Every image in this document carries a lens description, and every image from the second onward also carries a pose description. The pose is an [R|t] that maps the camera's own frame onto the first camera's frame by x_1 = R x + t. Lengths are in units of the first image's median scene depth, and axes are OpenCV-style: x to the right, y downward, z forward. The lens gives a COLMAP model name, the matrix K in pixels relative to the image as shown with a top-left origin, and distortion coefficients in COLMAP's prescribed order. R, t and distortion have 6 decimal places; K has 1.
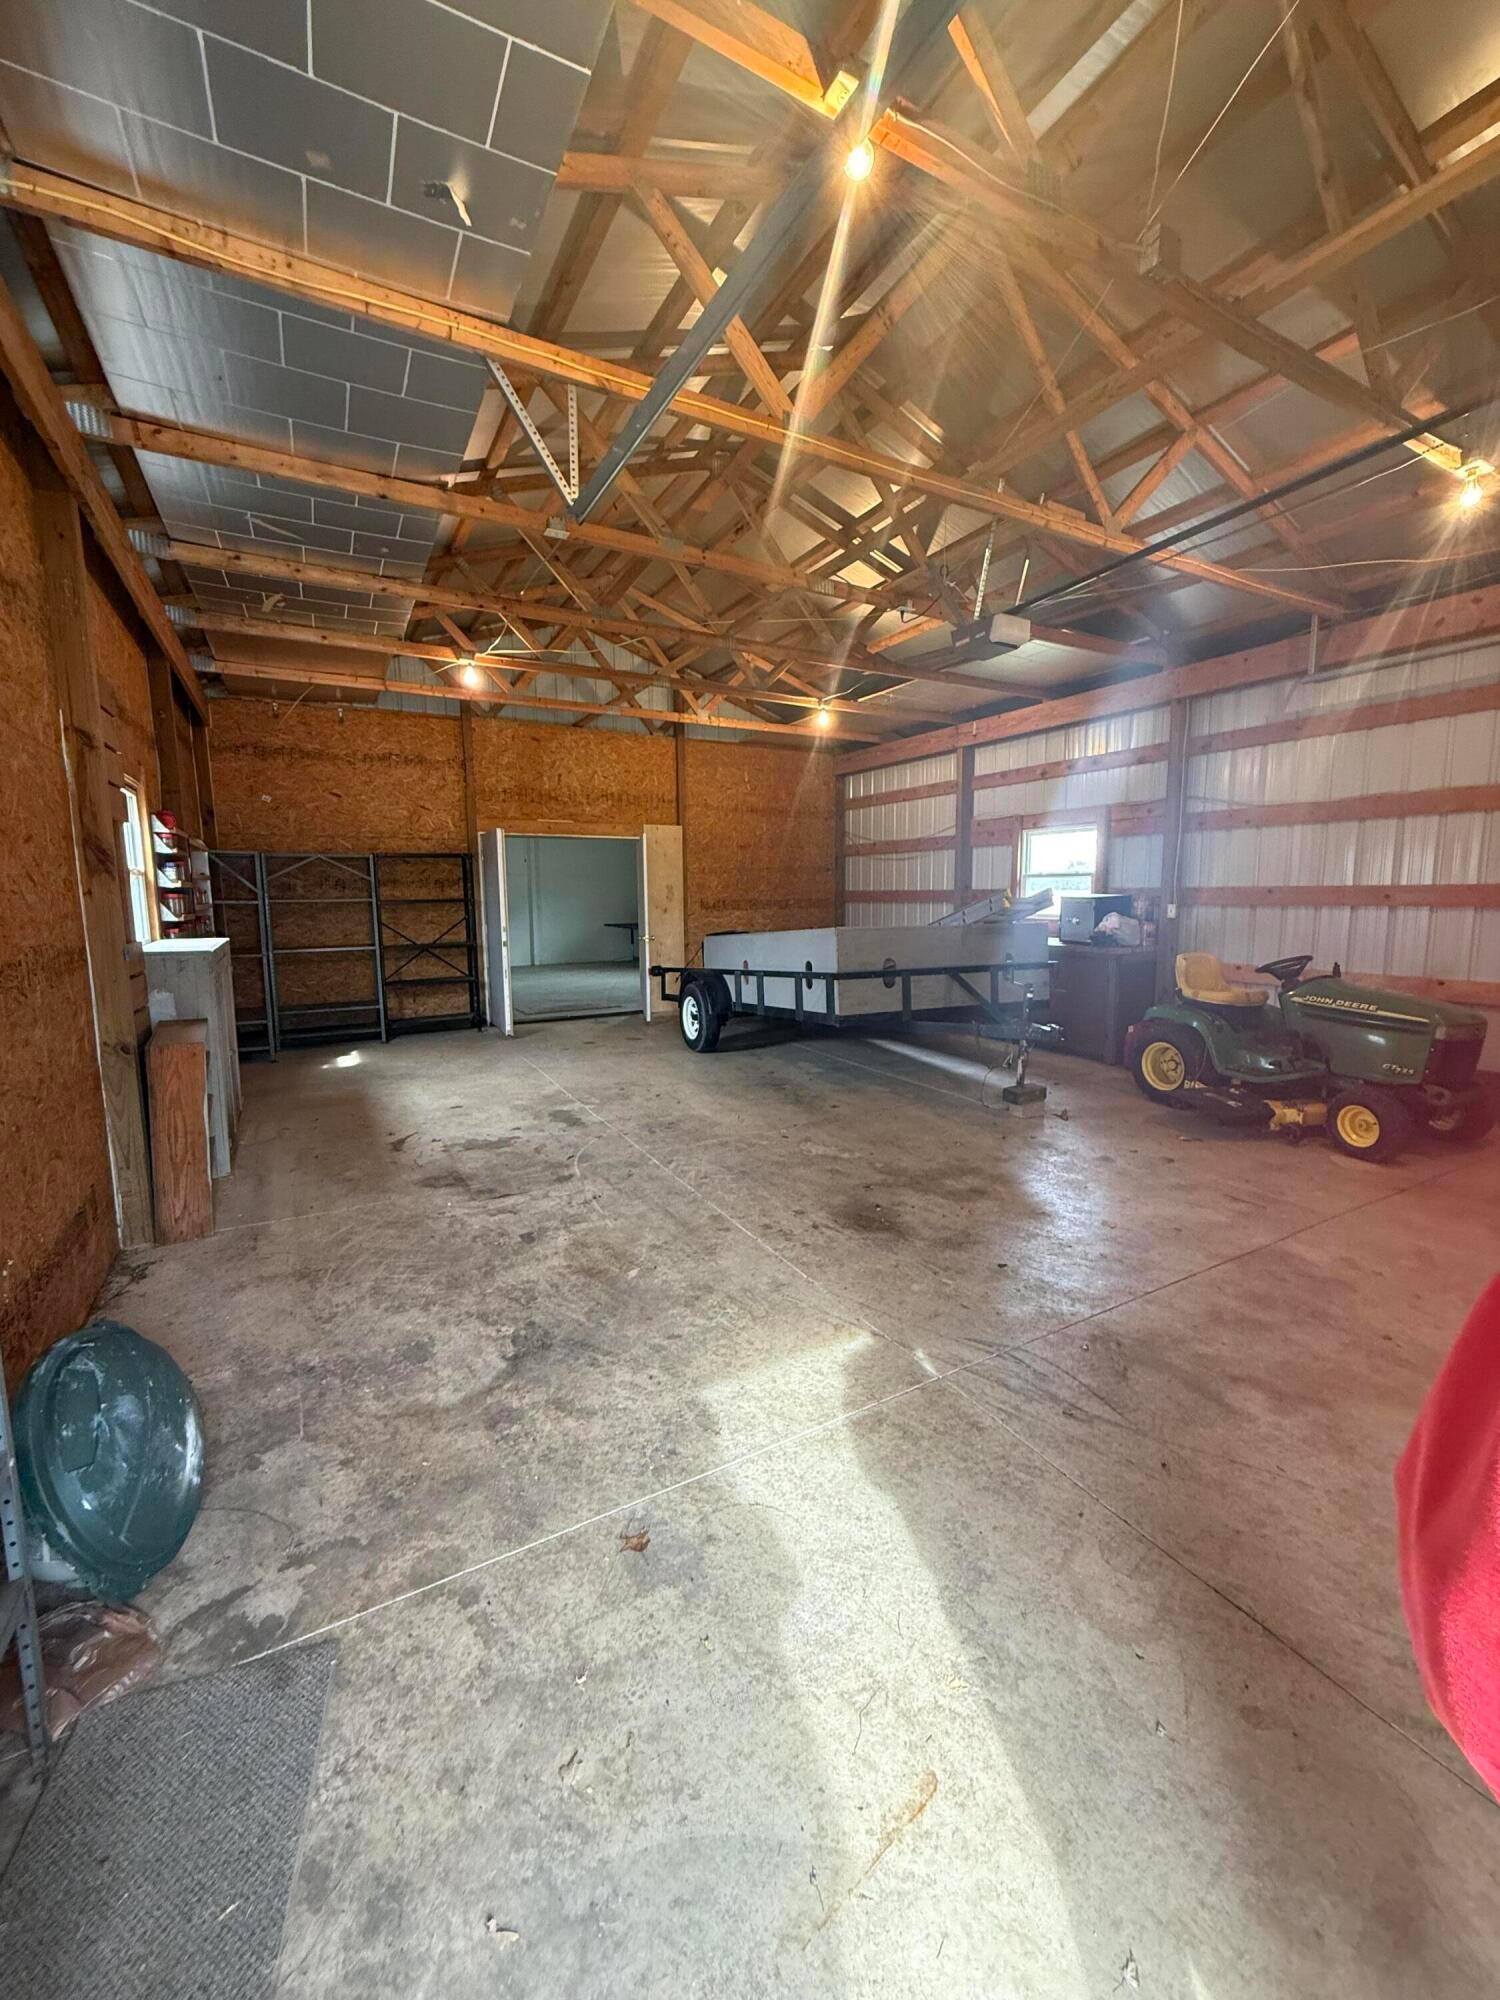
lens RADIAL K [[793.3, 0, 747.3], [0, 793.3, 994.2], [0, 0, 1]] dist [-0.003459, 0.000296]
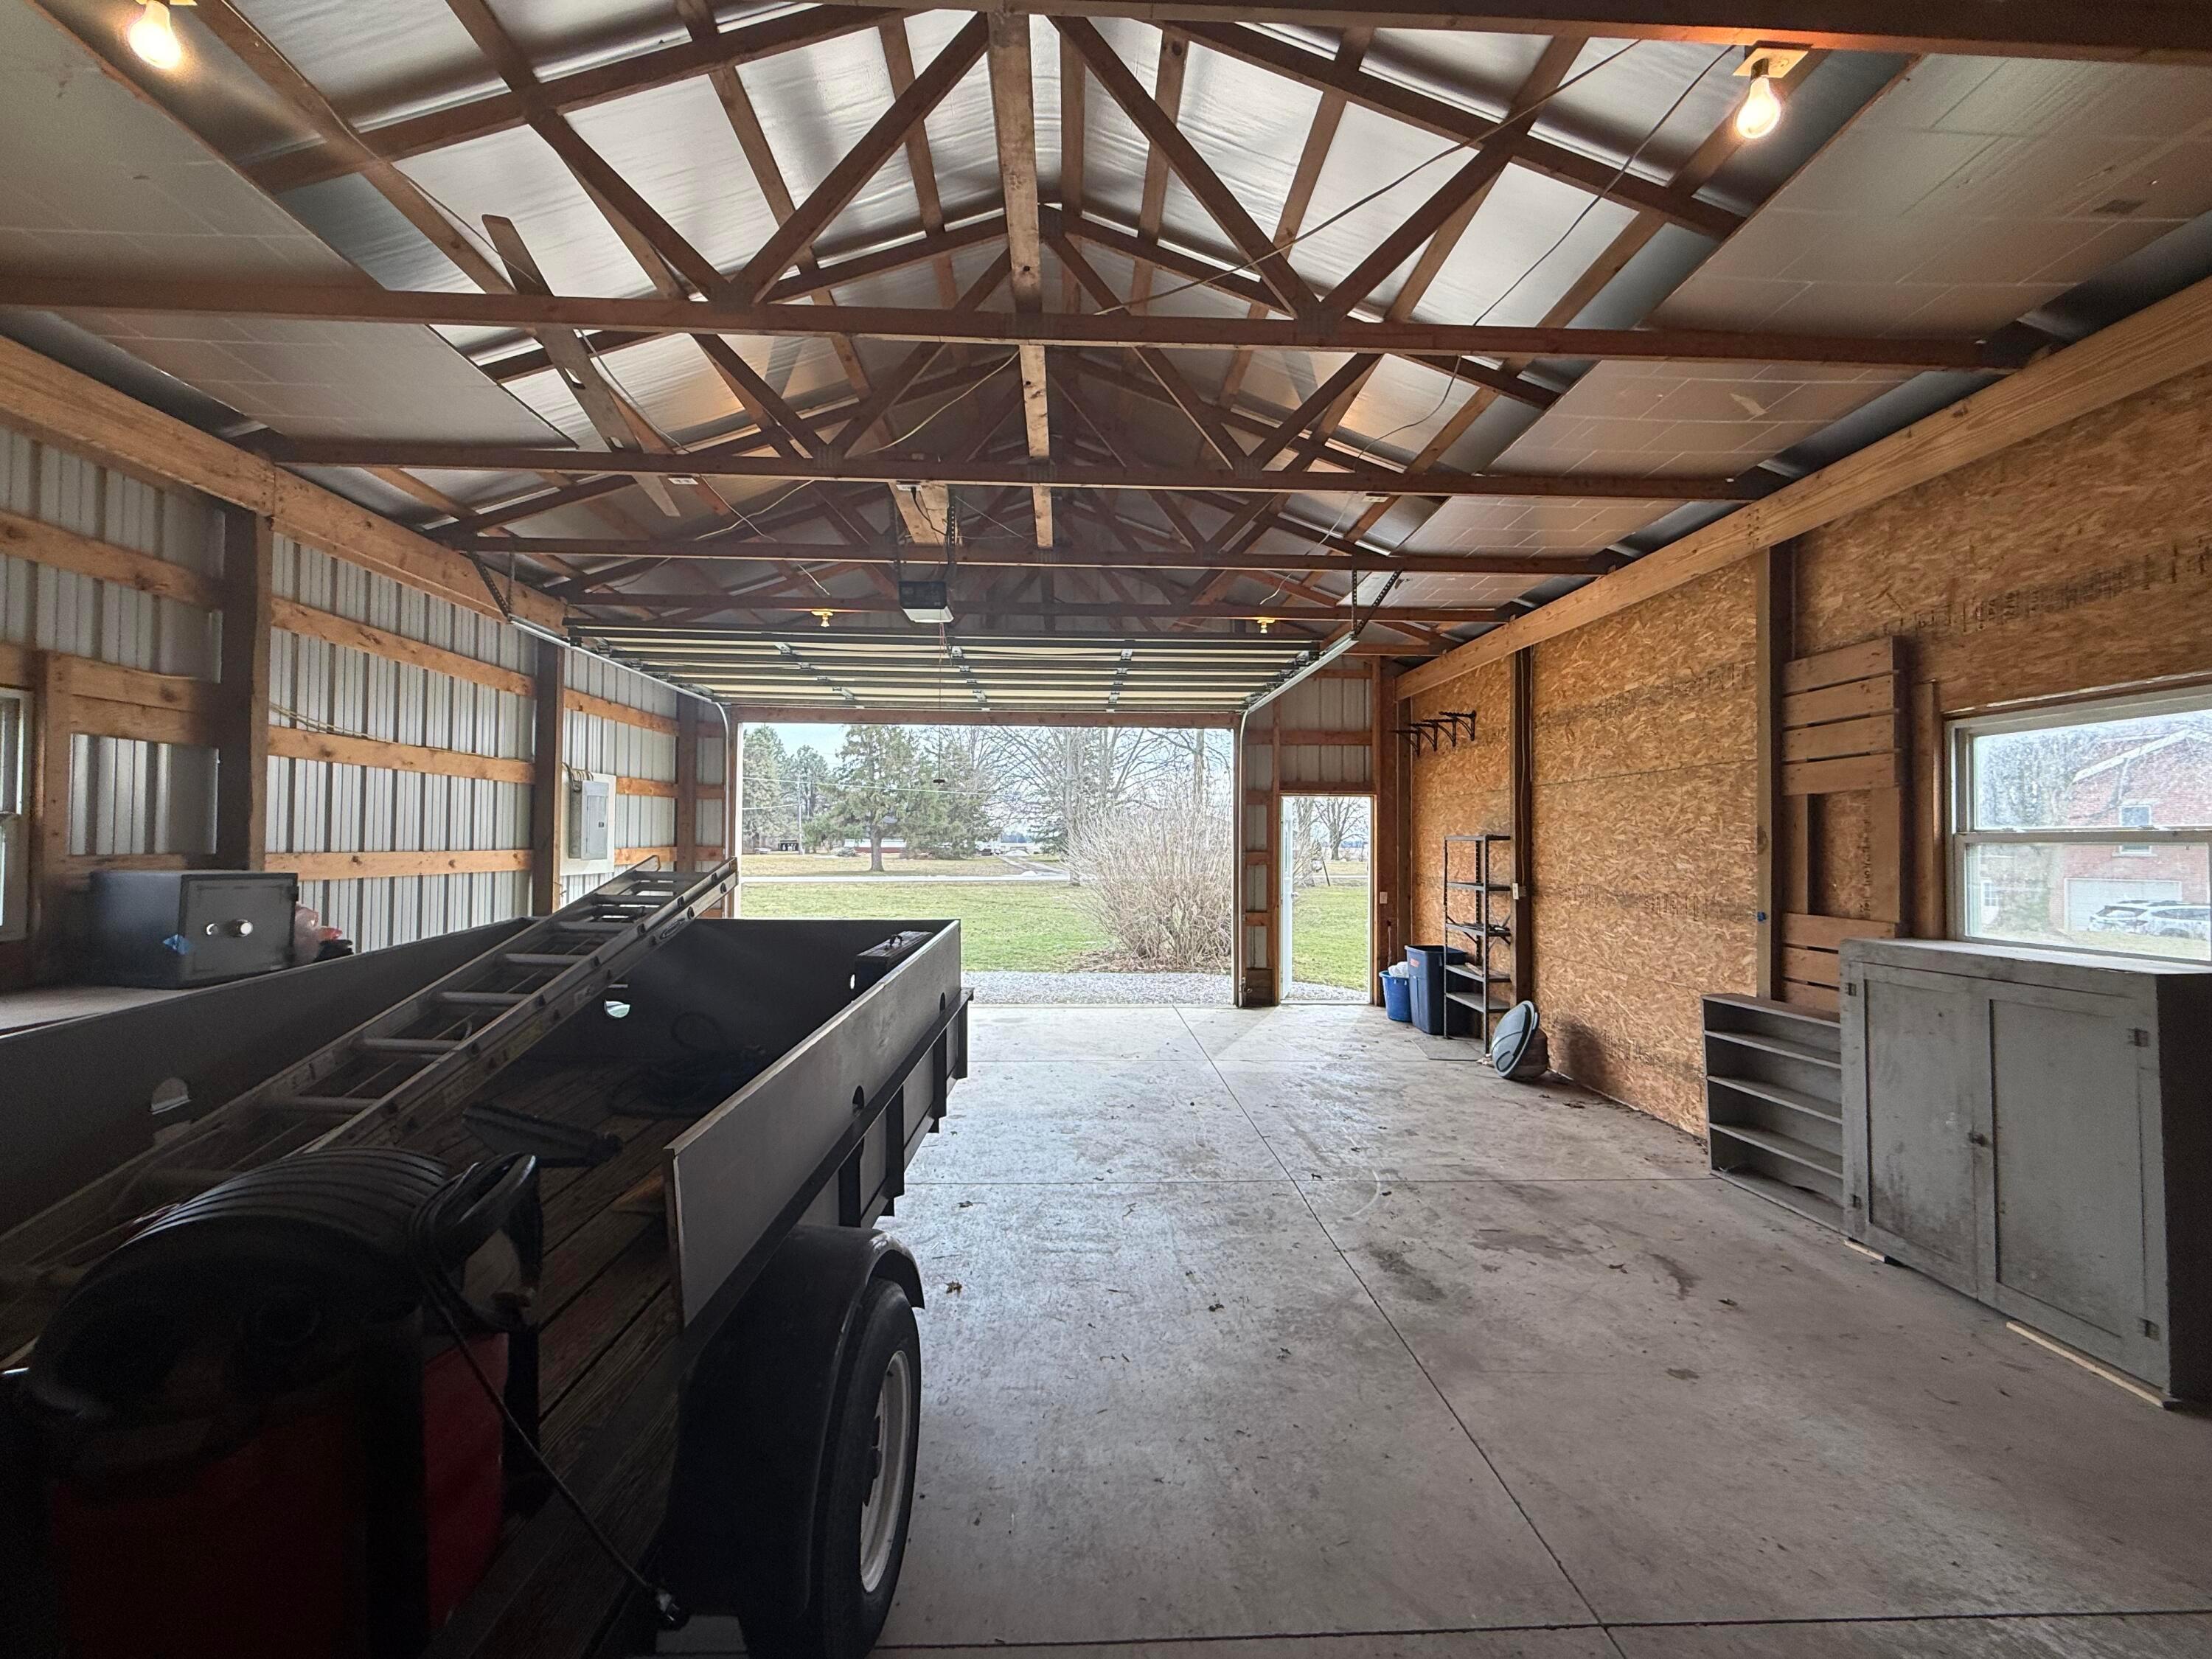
lens RADIAL K [[877.4, 0, 1106.1], [0, 877.4, 827.7], [0, 0, 1]] dist [-0.003459, 0.000296]
pose [[-0.891374, 0.013592, 0.453064, -0.408341], [0.063333, 0.993480, 0.094798, -0.286456], [-0.448822, 0.113194, -0.886423, 2.028183]]
